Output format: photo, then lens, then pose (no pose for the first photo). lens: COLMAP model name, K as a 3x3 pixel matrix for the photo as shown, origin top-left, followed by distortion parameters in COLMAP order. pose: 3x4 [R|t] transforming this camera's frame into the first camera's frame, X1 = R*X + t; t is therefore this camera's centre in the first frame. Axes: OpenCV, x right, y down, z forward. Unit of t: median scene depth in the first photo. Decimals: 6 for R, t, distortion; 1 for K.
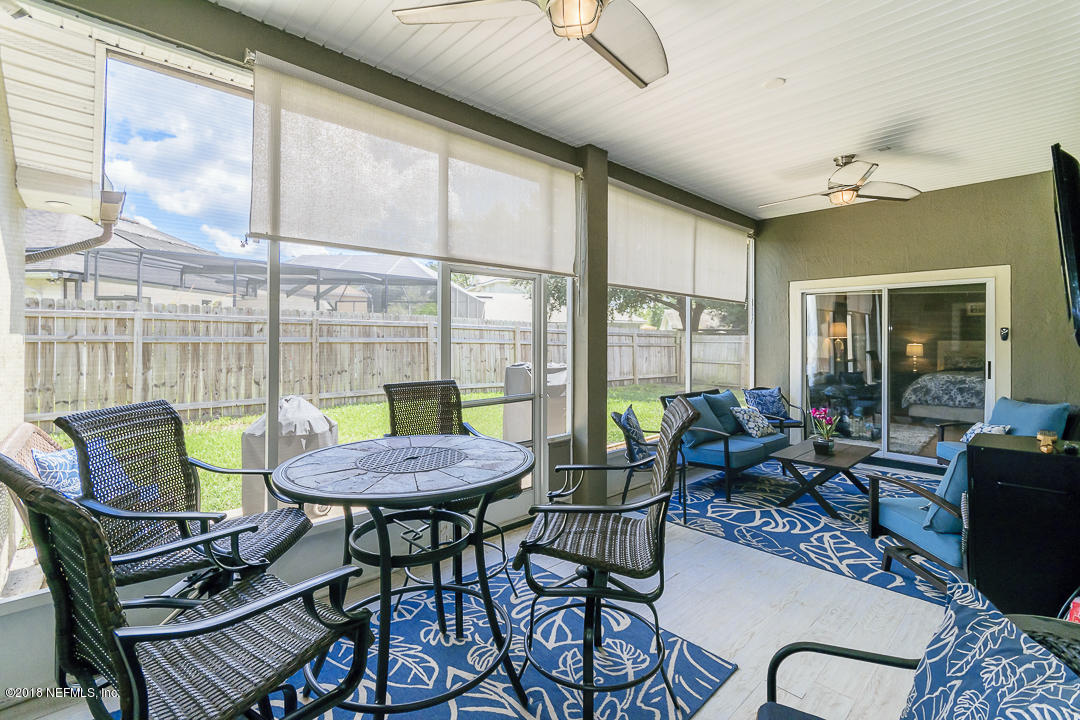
lens RADIAL K [[485.6, 0, 547.8], [0, 485.6, 330.7], [0, 0, 1]] dist [0.004897, -0.000867]
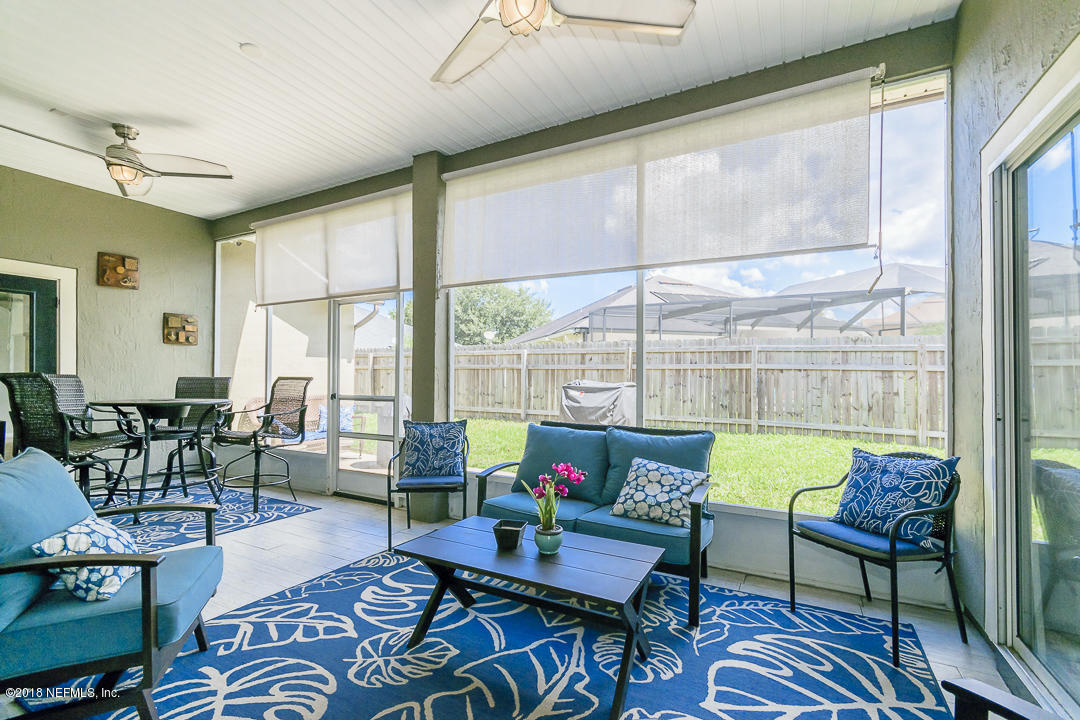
lens RADIAL K [[485.6, 0, 542.2], [0, 485.6, 370.4], [0, 0, 1]] dist [0.004897, -0.000867]
pose [[0.306596, -0.014412, -0.951731, 1.070006], [0.010624, 0.999875, -0.011718, 0.076385], [0.951781, -0.006518, 0.306710, 0.885215]]
